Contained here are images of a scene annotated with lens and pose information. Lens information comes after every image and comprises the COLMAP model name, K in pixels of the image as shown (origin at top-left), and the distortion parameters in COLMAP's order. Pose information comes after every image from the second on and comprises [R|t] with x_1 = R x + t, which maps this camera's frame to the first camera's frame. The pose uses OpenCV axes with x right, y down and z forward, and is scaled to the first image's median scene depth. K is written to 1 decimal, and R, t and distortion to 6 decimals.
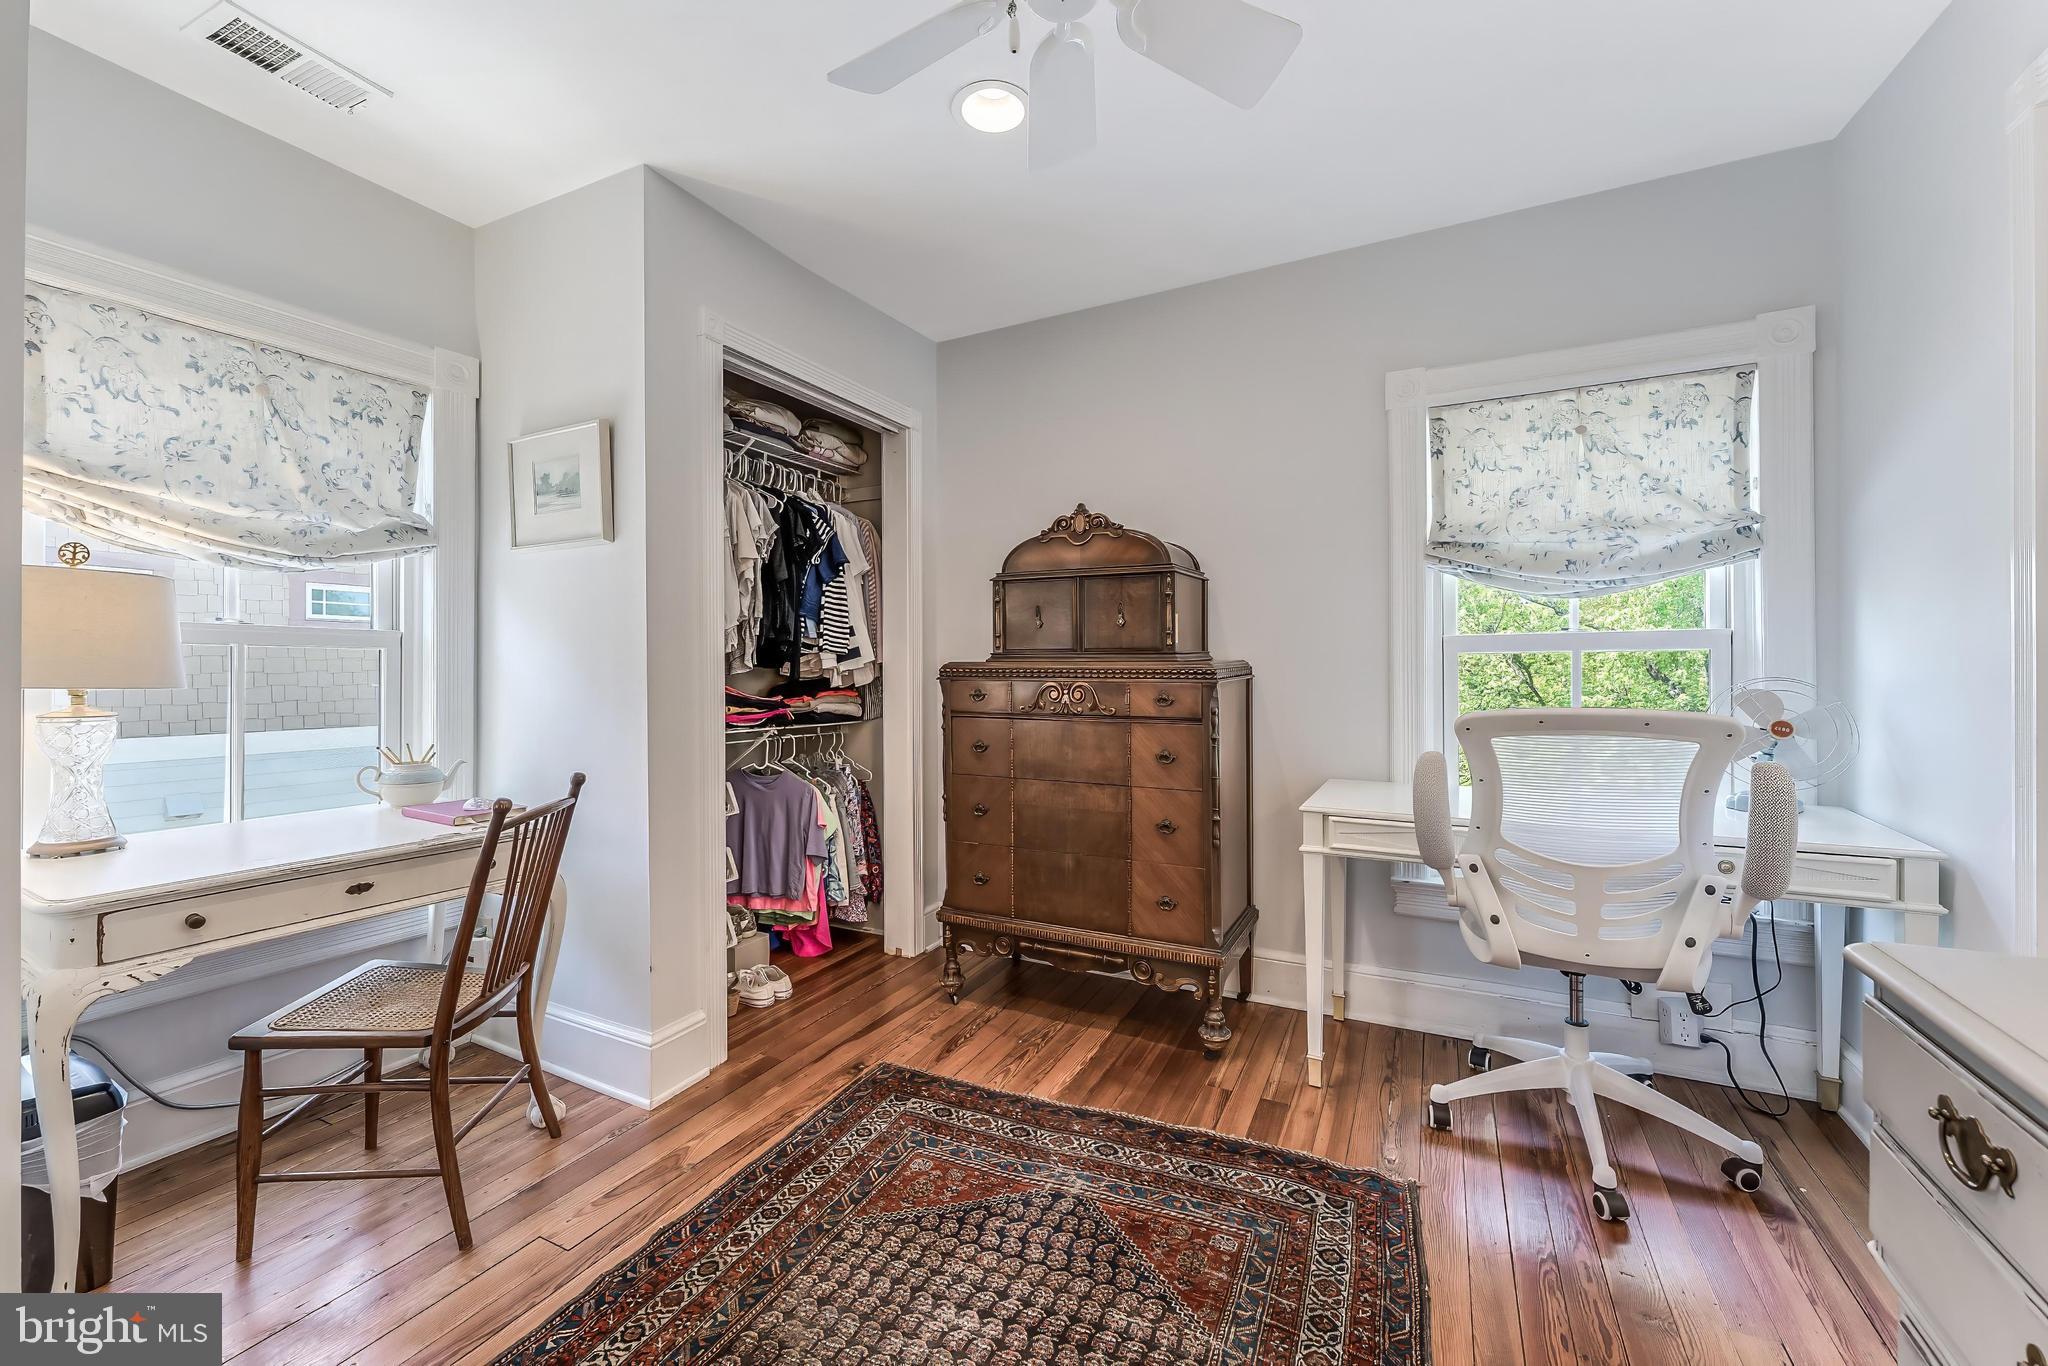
lens RADIAL K [[824.3, 0, 1034.8], [0, 824.3, 673.3], [0, 0, 1]] dist [0.000058, -0.000405]
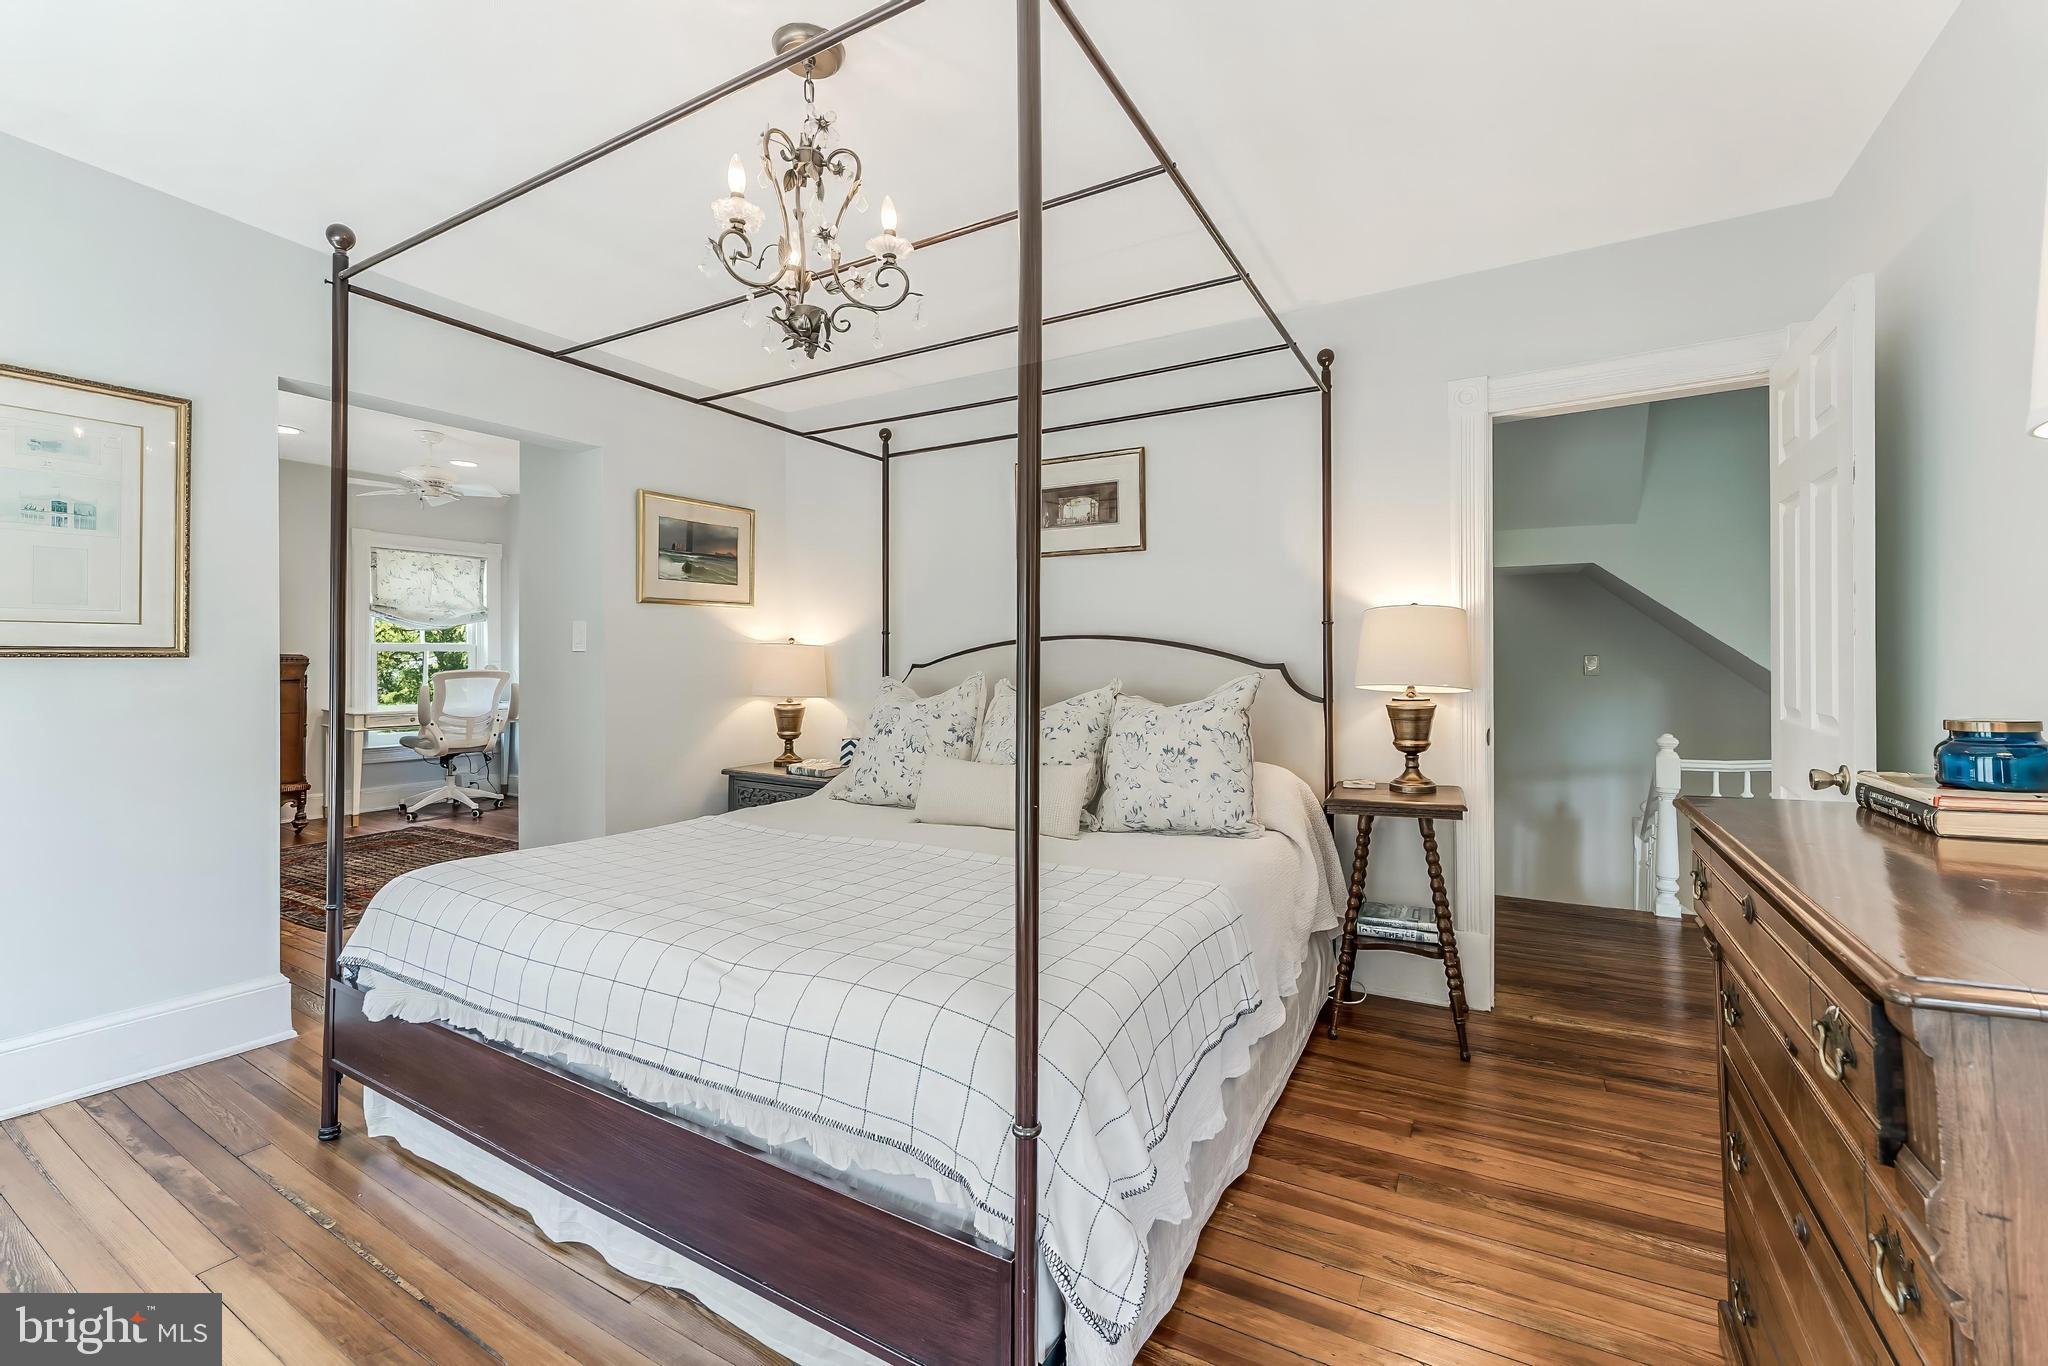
lens RADIAL K [[838.7, 0, 1033.5], [0, 838.7, 651.4], [0, 0, 1]] dist [0.004745, 0.000149]
pose [[0.053692, 0.007365, 0.998530, -2.029620], [-0.000208, 0.999973, -0.007364, -0.007263], [-0.998558, 0.000188, 0.053692, -1.139843]]
